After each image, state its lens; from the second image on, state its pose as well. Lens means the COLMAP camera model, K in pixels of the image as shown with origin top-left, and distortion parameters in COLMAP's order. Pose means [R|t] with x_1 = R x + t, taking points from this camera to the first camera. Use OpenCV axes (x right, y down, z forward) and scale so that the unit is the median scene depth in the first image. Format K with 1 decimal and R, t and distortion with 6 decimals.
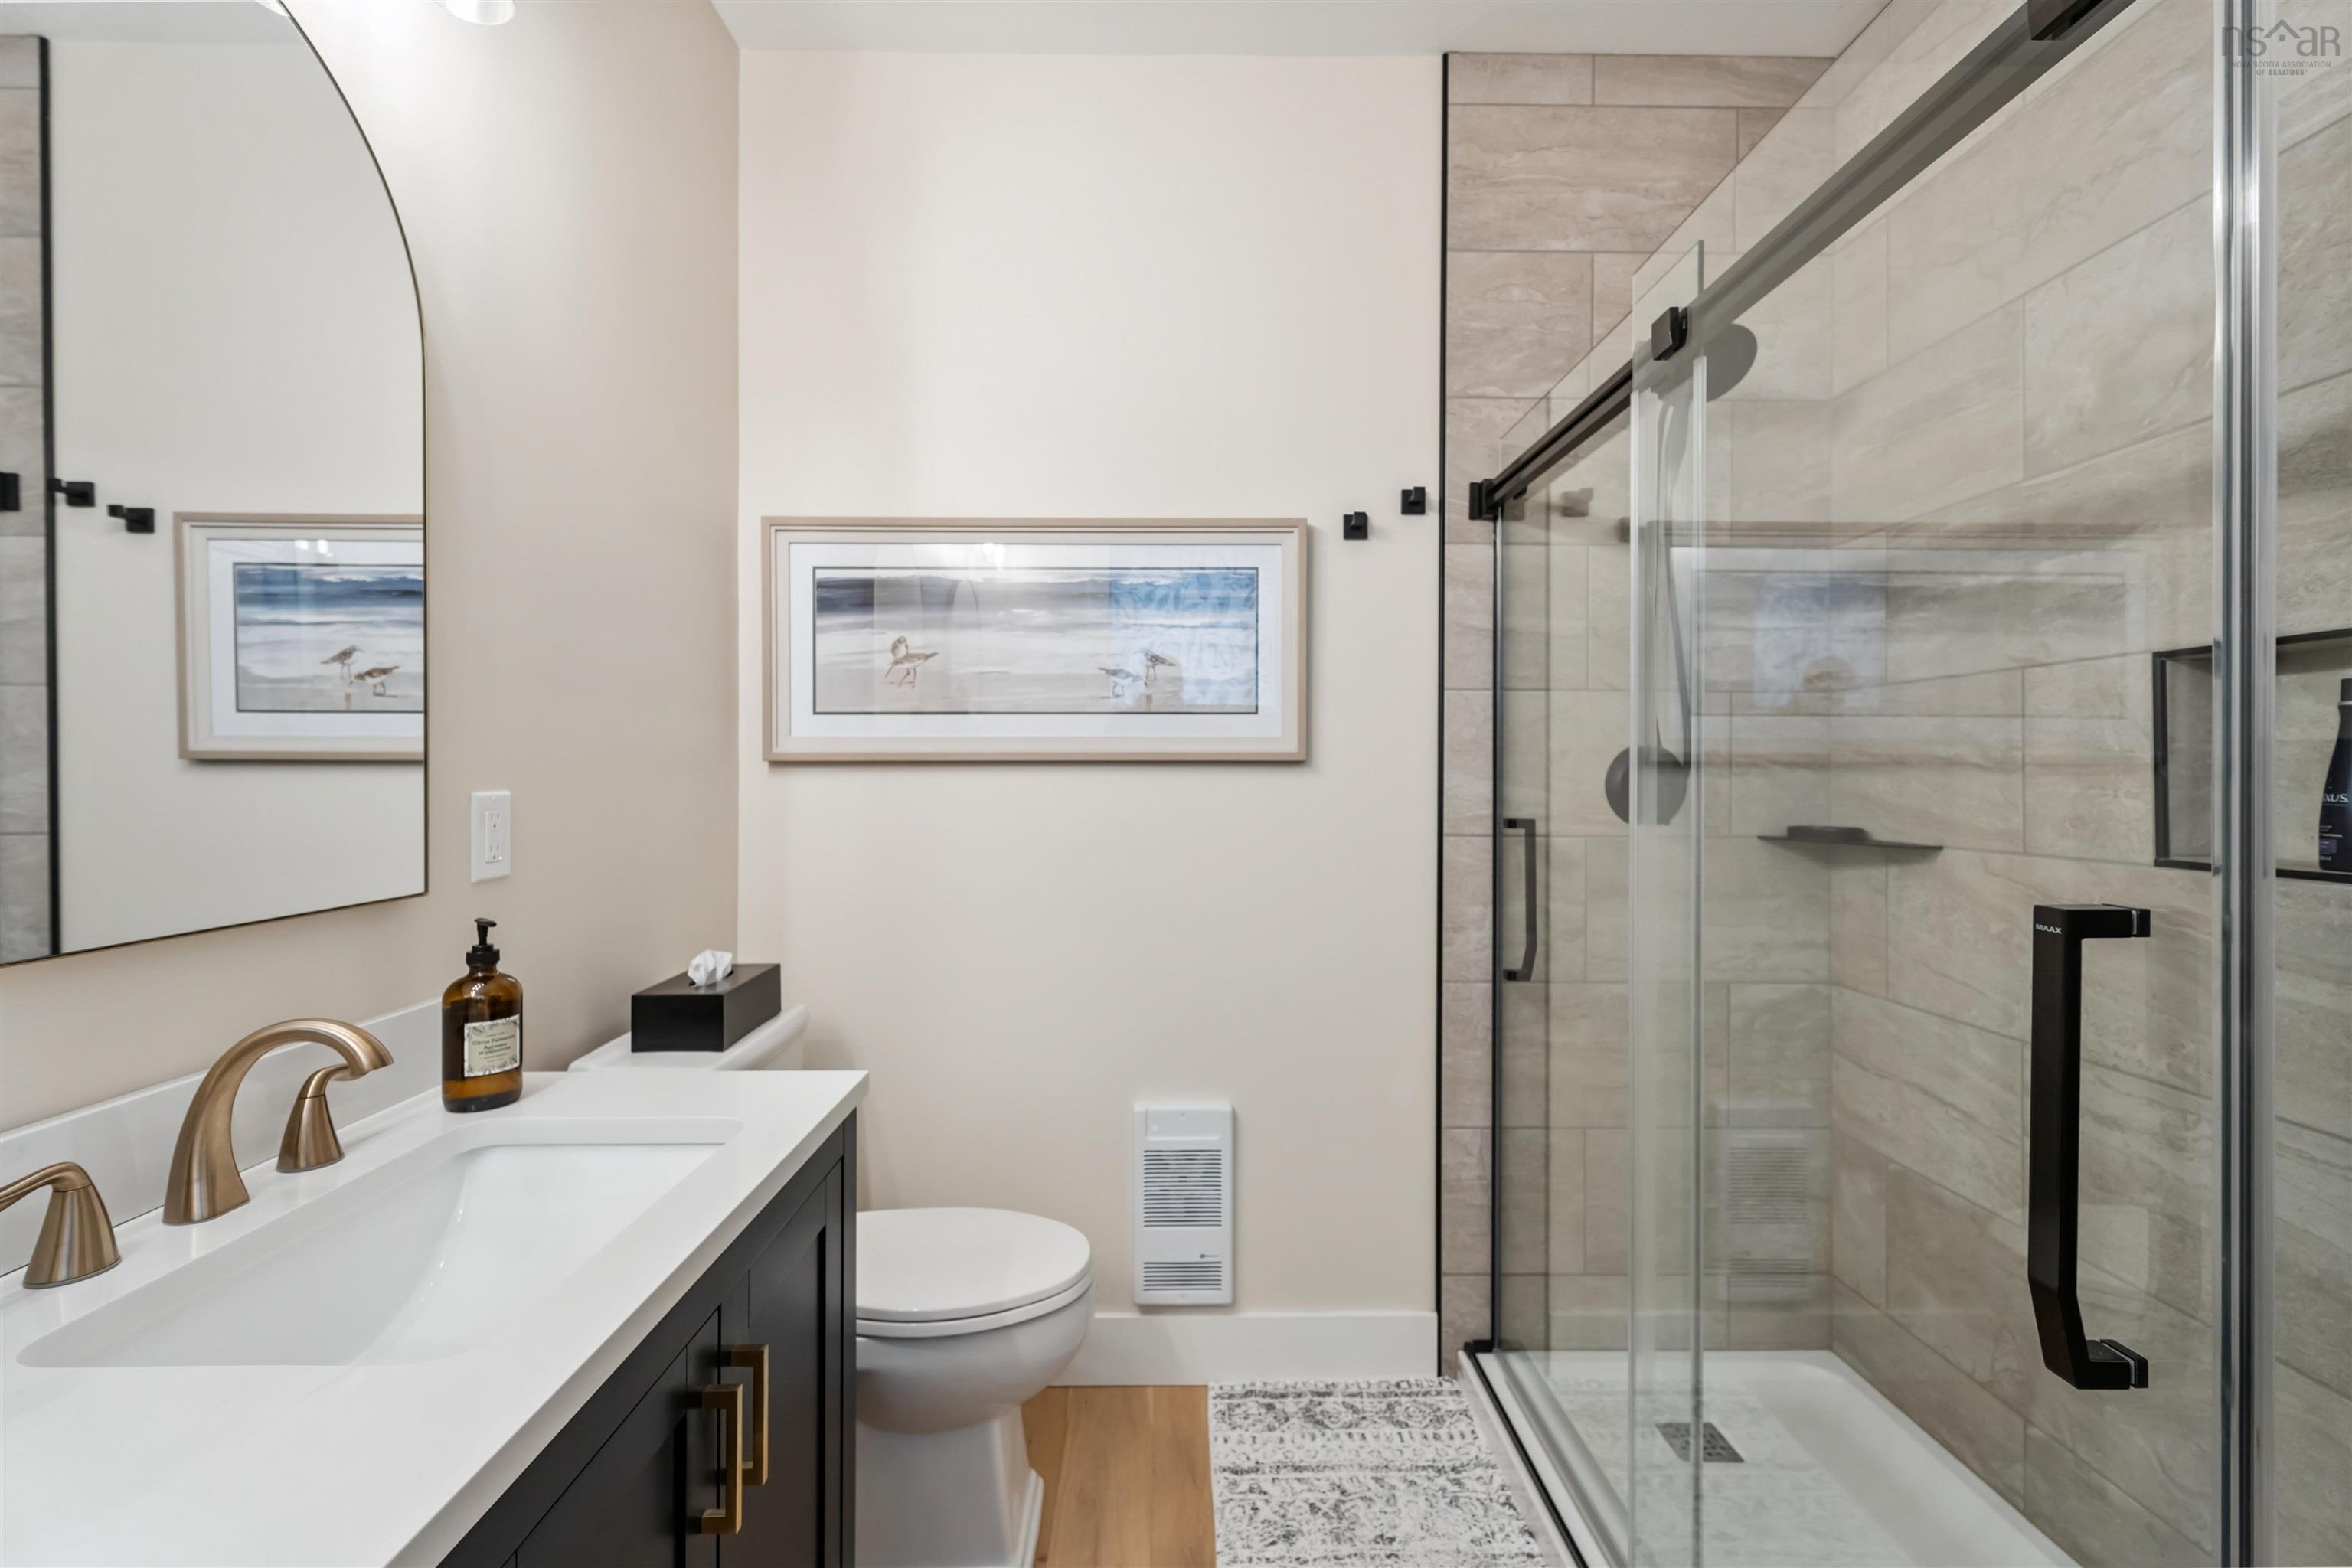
lens RADIAL K [[992.6, 0, 1177.8], [0, 992.6, 797.4], [0, 0, 1]] dist [0.003058, 0.000522]
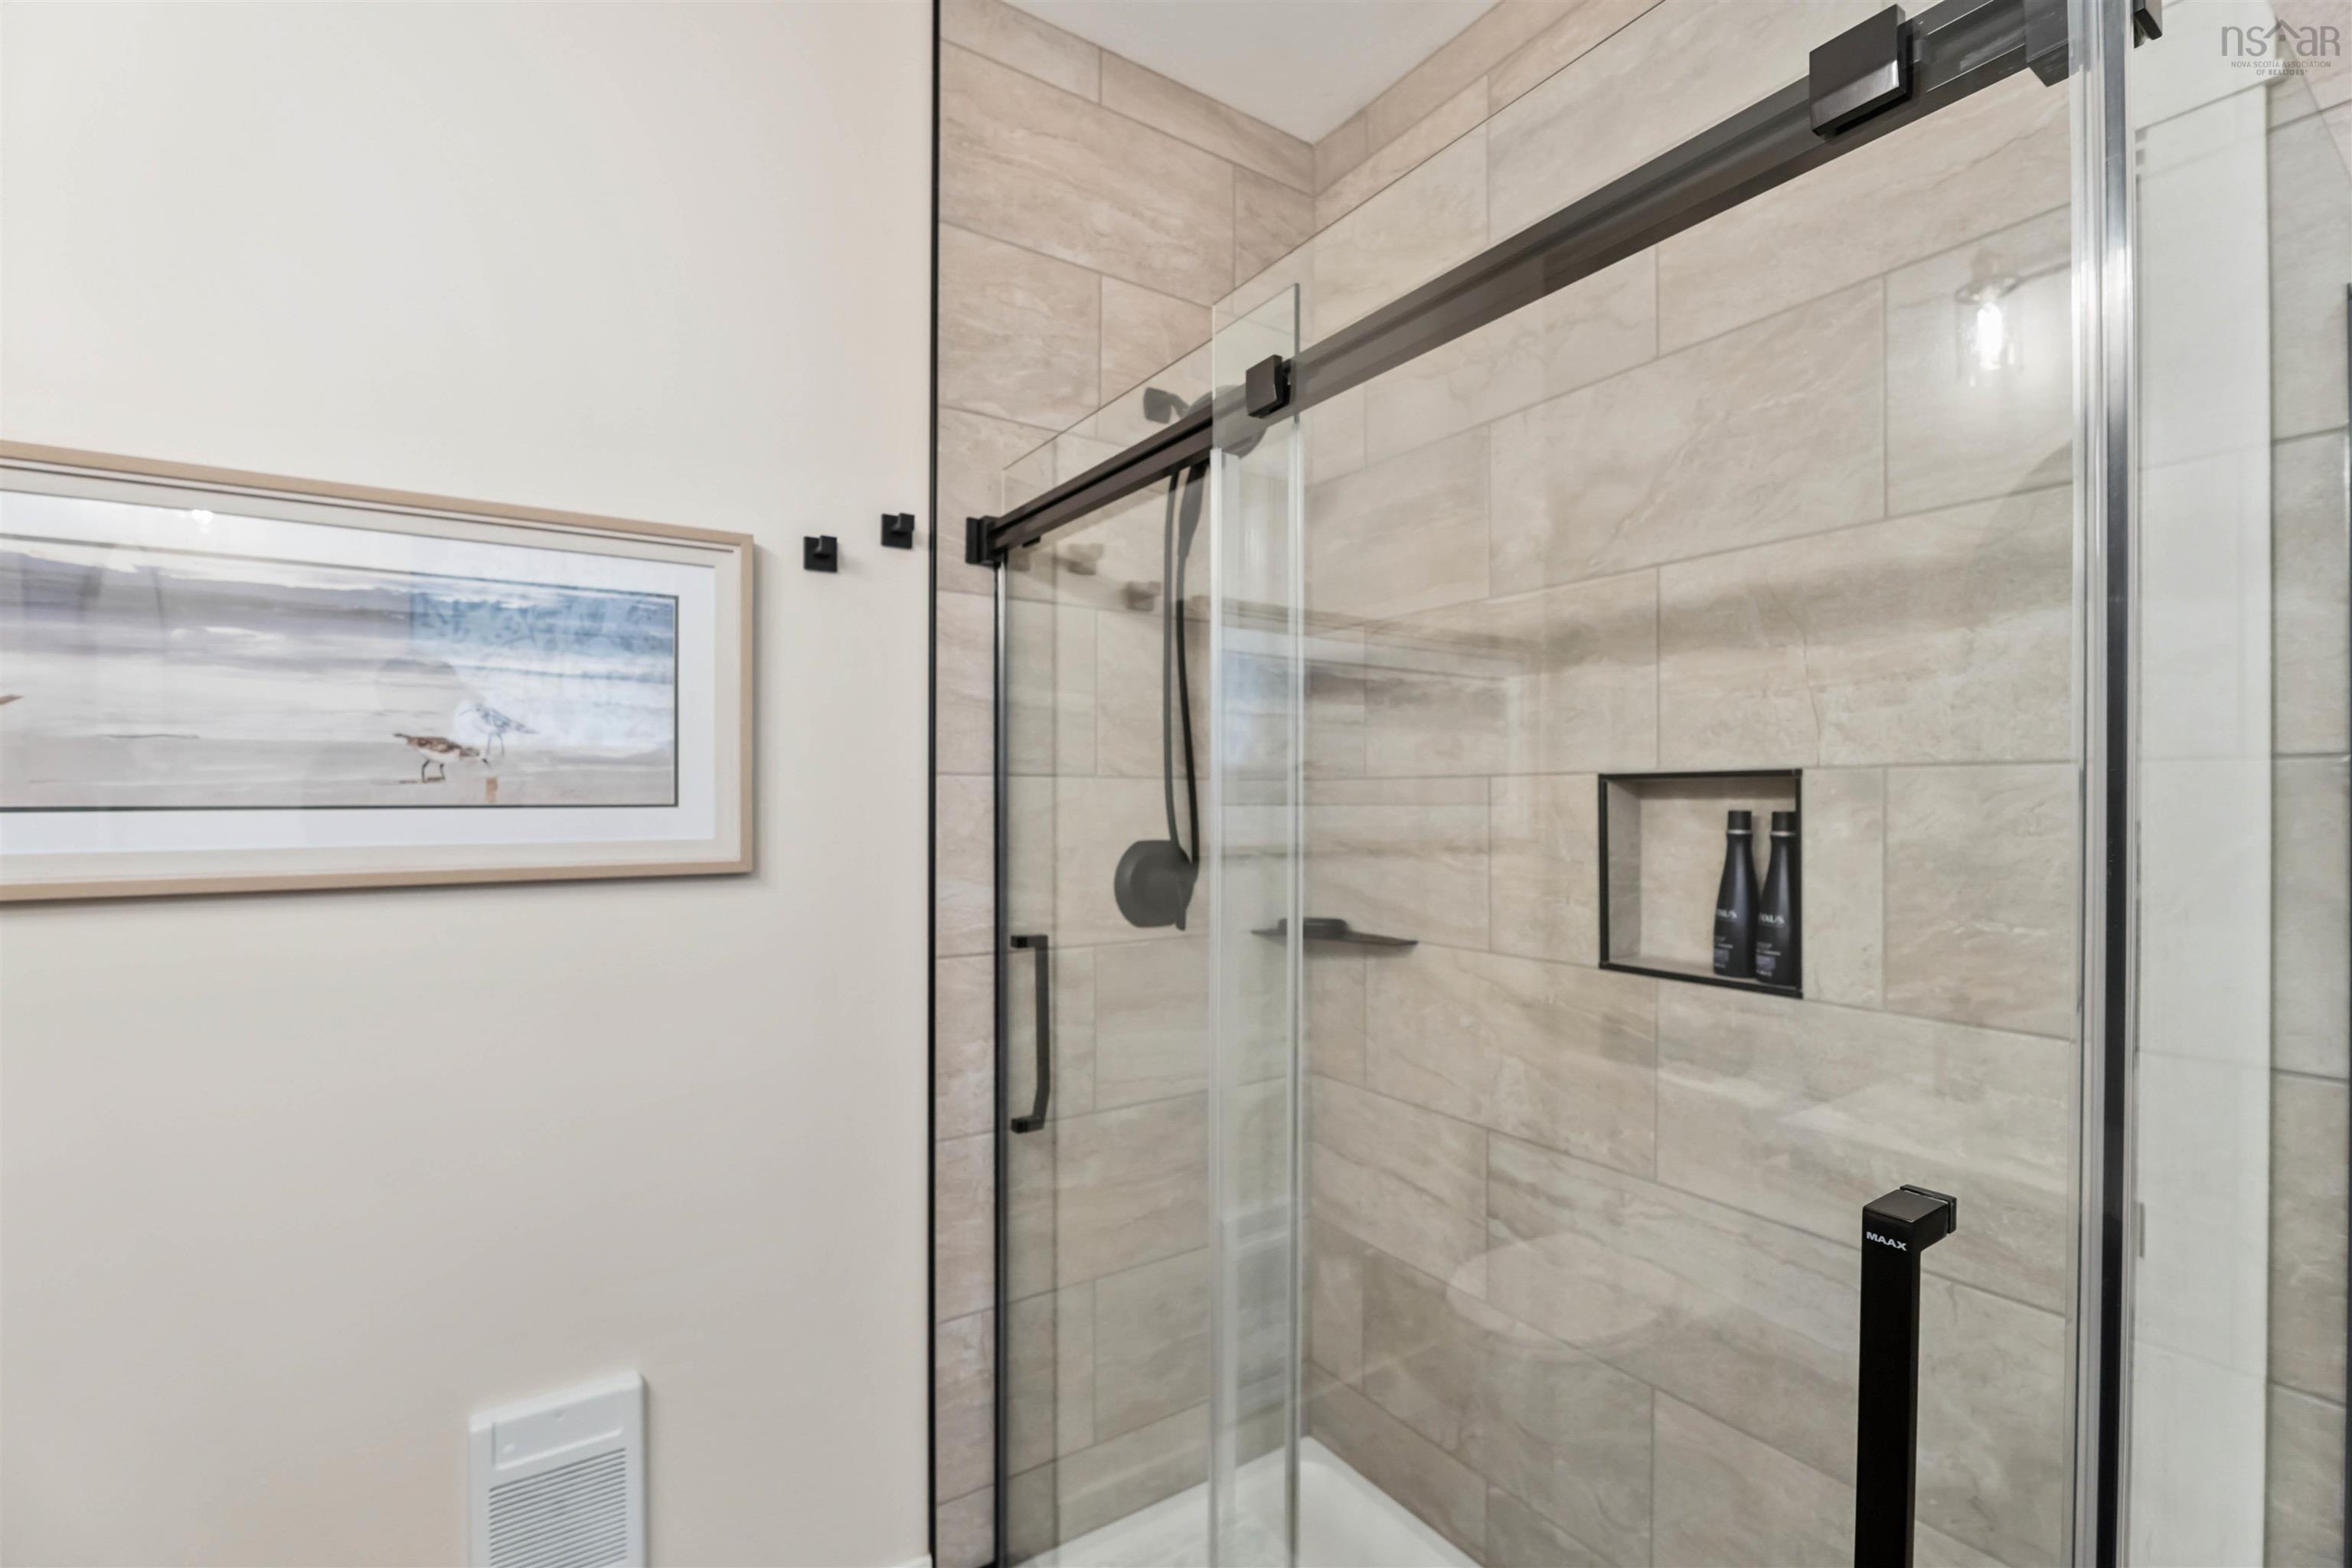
lens RADIAL K [[1041.0, 0, 1172.0], [0, 1041.0, 812.1], [0, 0, 1]] dist [-0.011282, 0.000386]
pose [[0.844018, -0.006568, 0.536275, -0.016891], [0.011186, 0.999923, -0.005358, -0.073010], [-0.536198, 0.010521, 0.844026, 0.206956]]
